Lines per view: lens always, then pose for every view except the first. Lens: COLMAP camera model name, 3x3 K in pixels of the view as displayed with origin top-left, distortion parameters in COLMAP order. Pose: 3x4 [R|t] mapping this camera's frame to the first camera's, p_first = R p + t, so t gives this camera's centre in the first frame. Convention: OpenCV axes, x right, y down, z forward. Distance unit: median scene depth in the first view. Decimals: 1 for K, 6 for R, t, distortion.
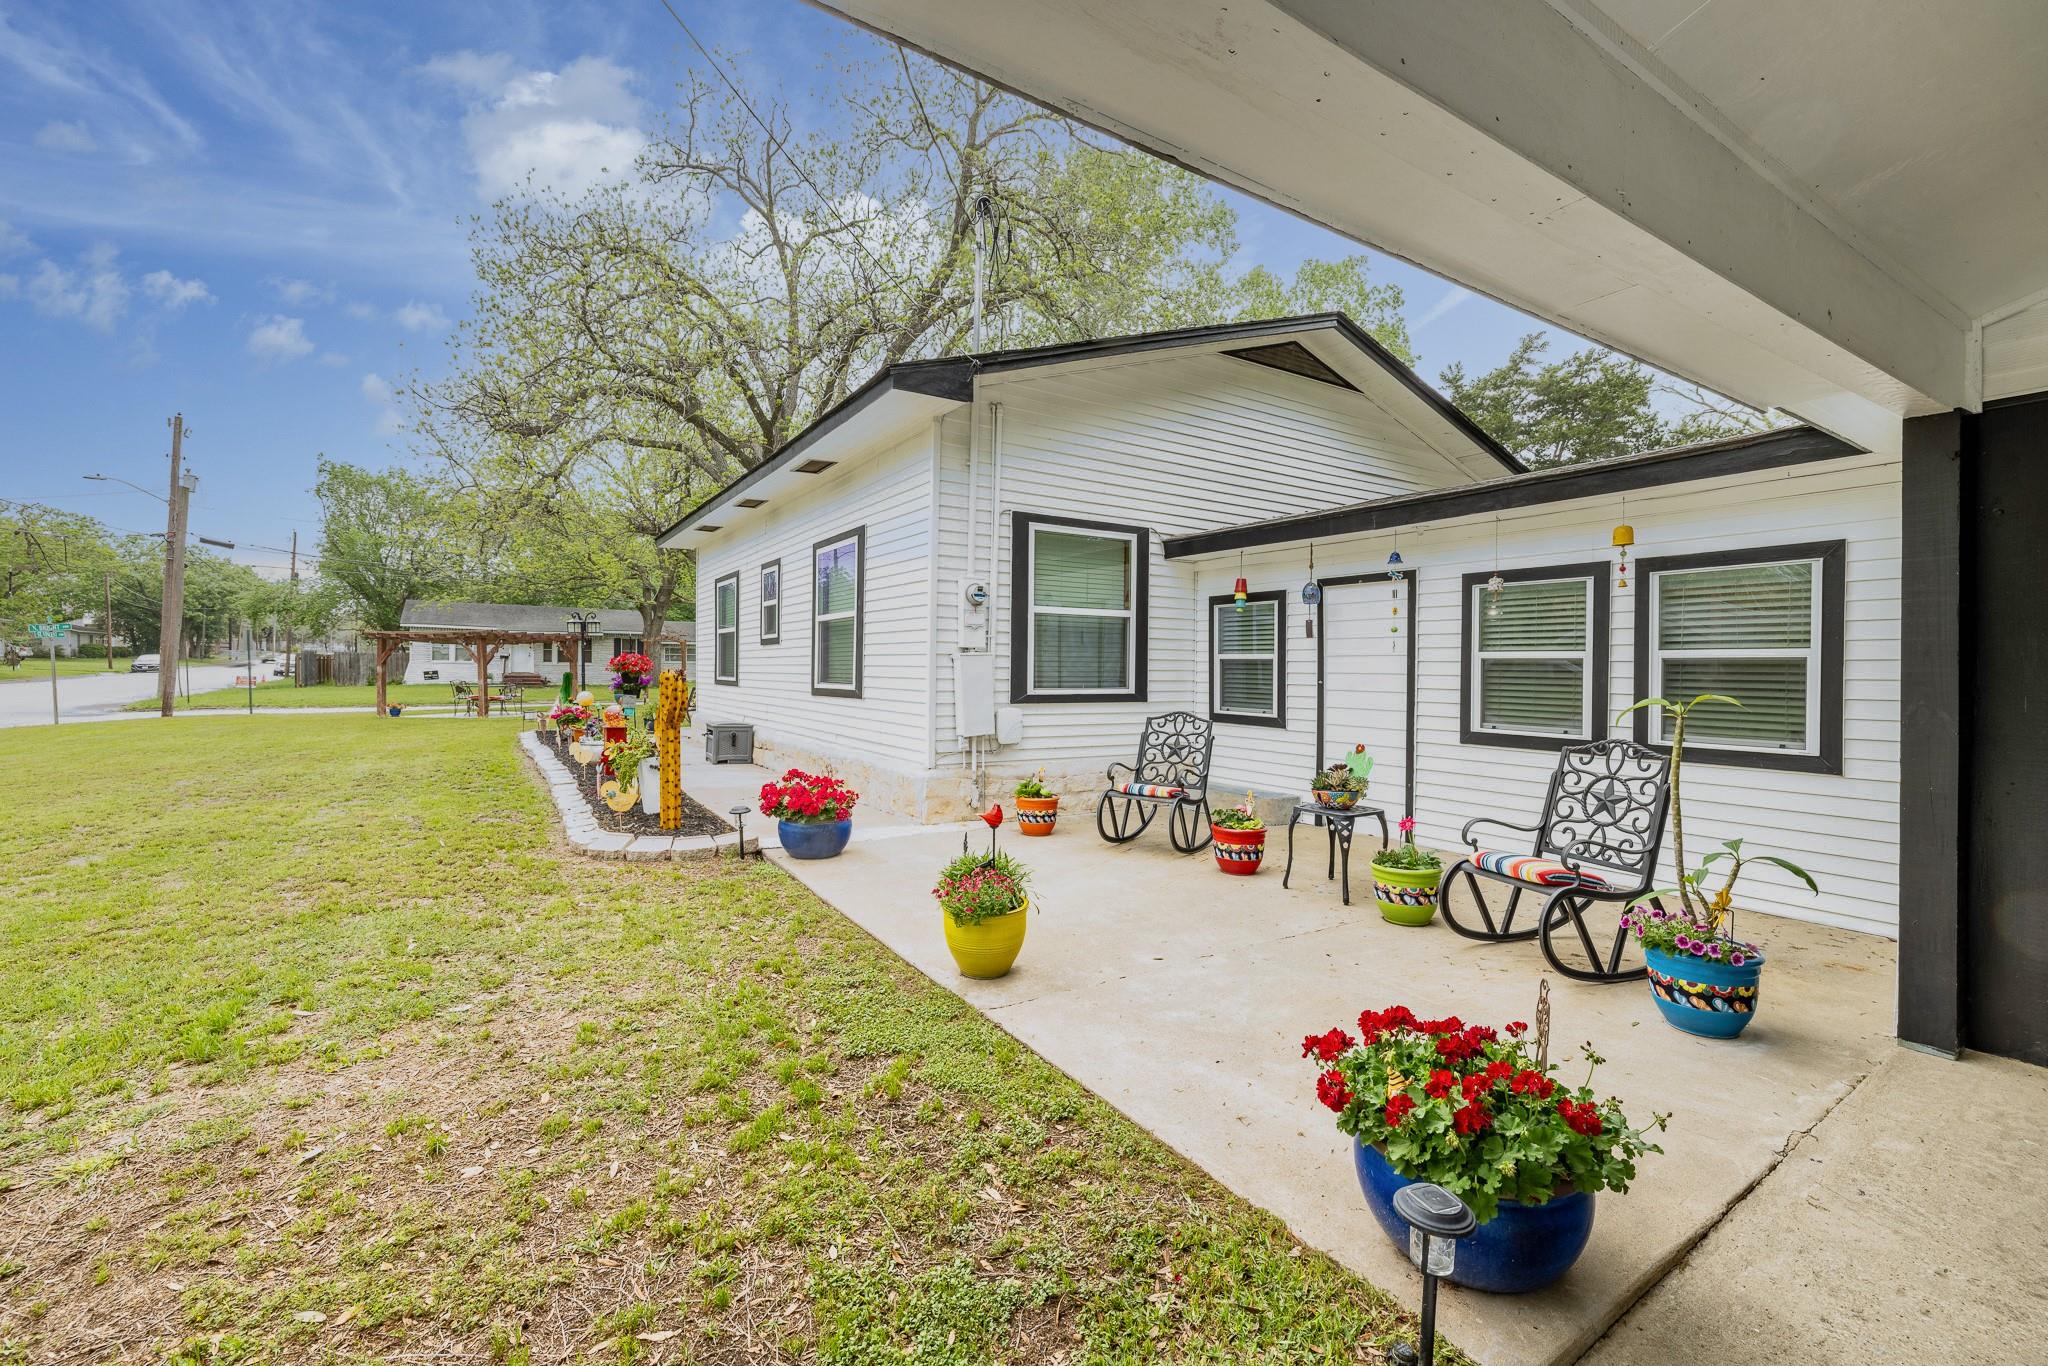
lens RADIAL K [[856.0, 0, 1020.9], [0, 856.0, 678.2], [0, 0, 1]] dist [-0.000487, -0.001001]
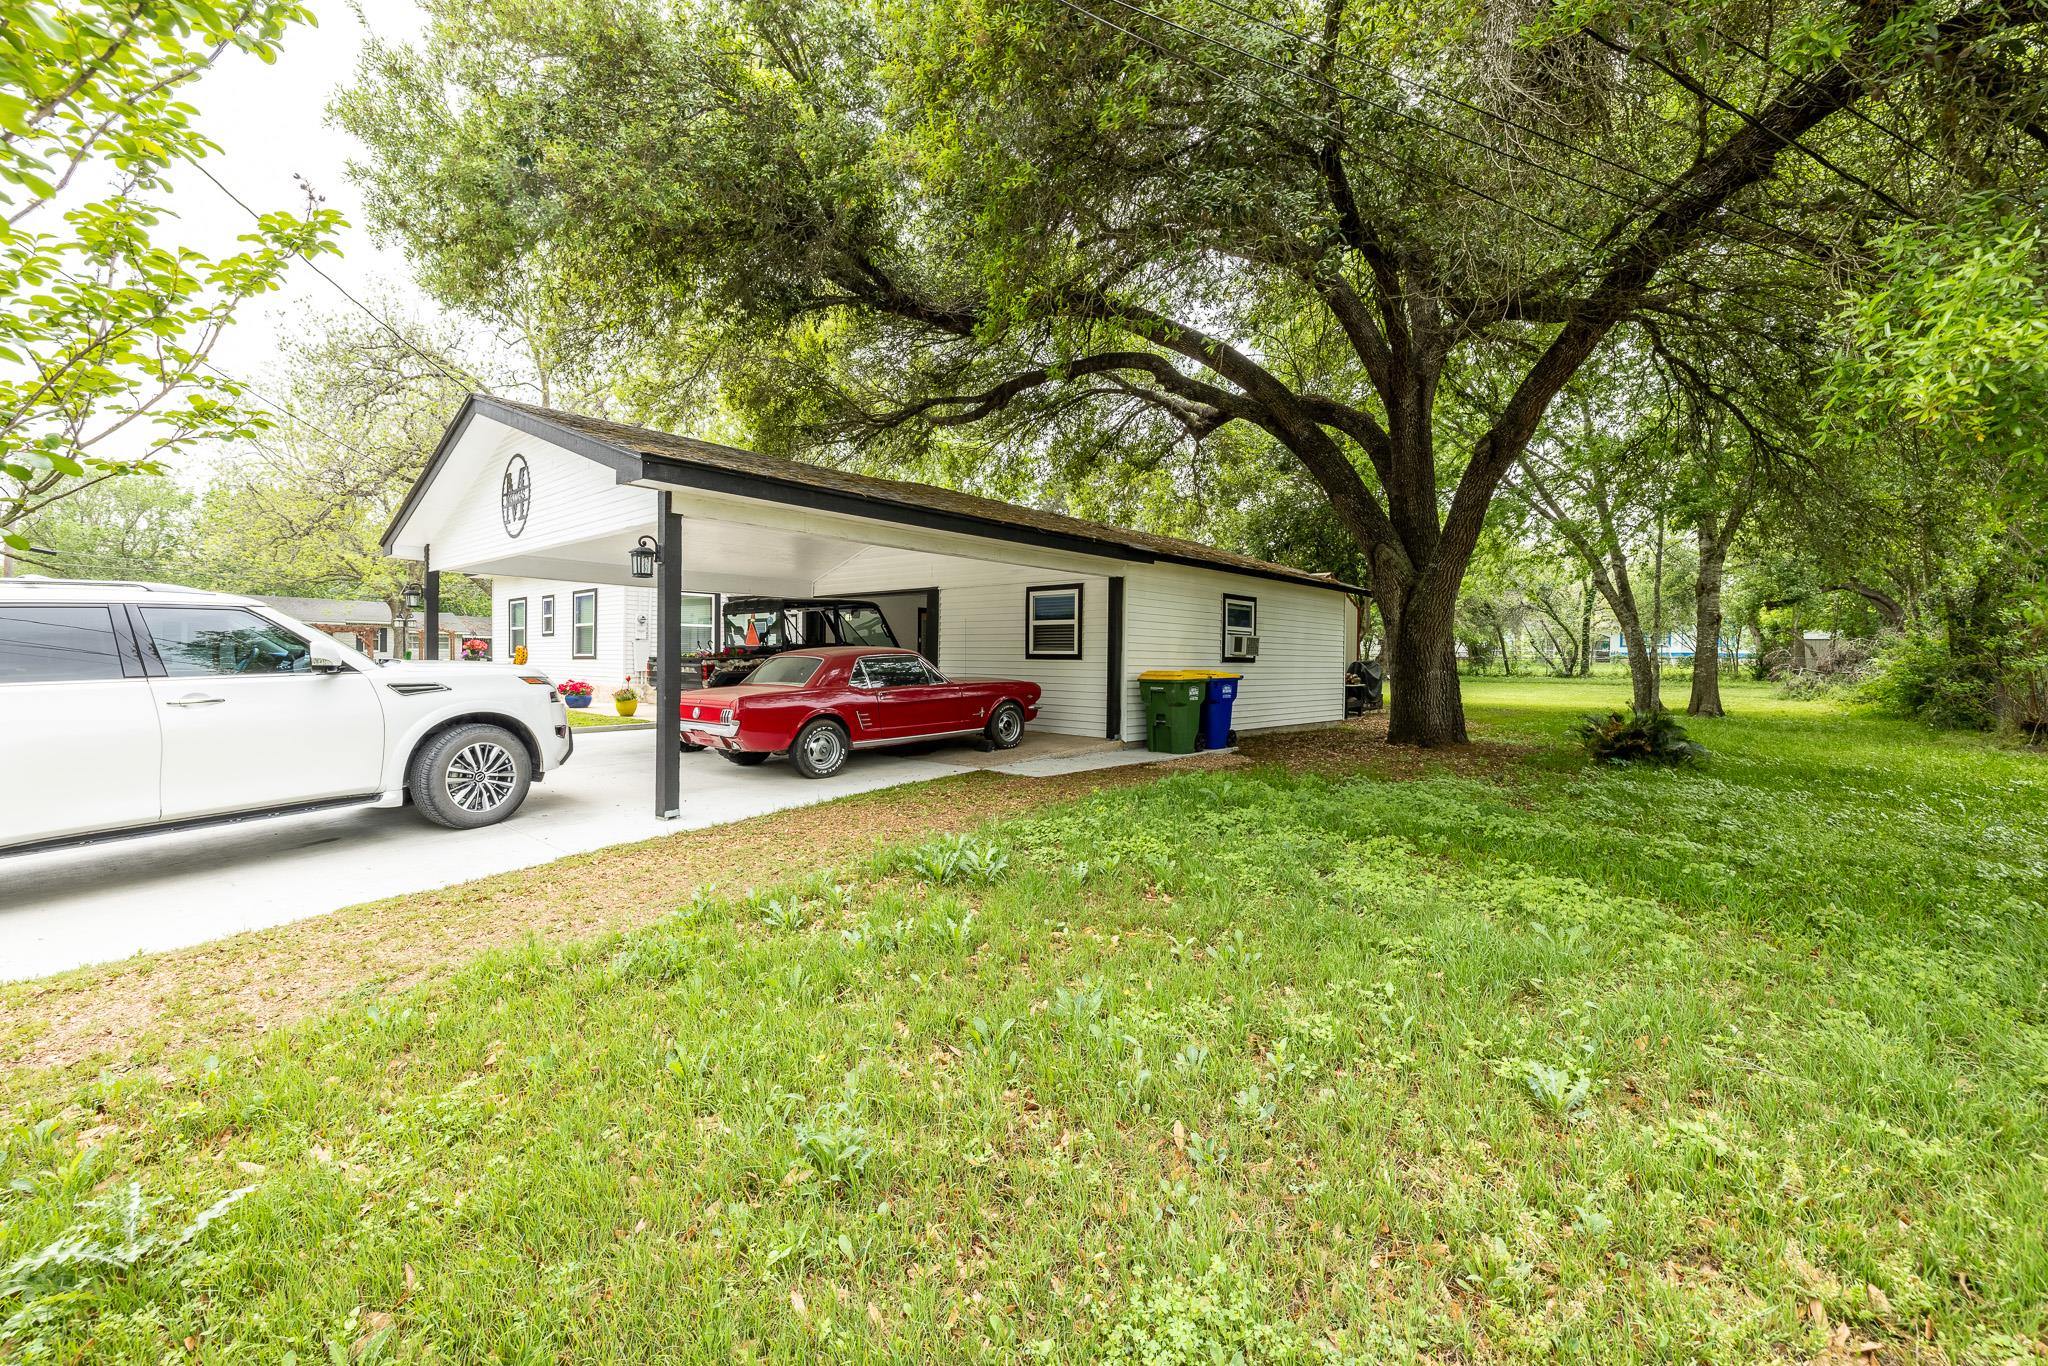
lens RADIAL K [[856.0, 0, 1020.9], [0, 856.0, 678.2], [0, 0, 1]] dist [-0.000487, -0.001001]
pose [[0.964304, 0.003858, 0.264769, 0.306592], [-0.006705, 0.999929, 0.009849, 0.040724], [-0.264713, -0.011273, 0.964261, -1.524509]]
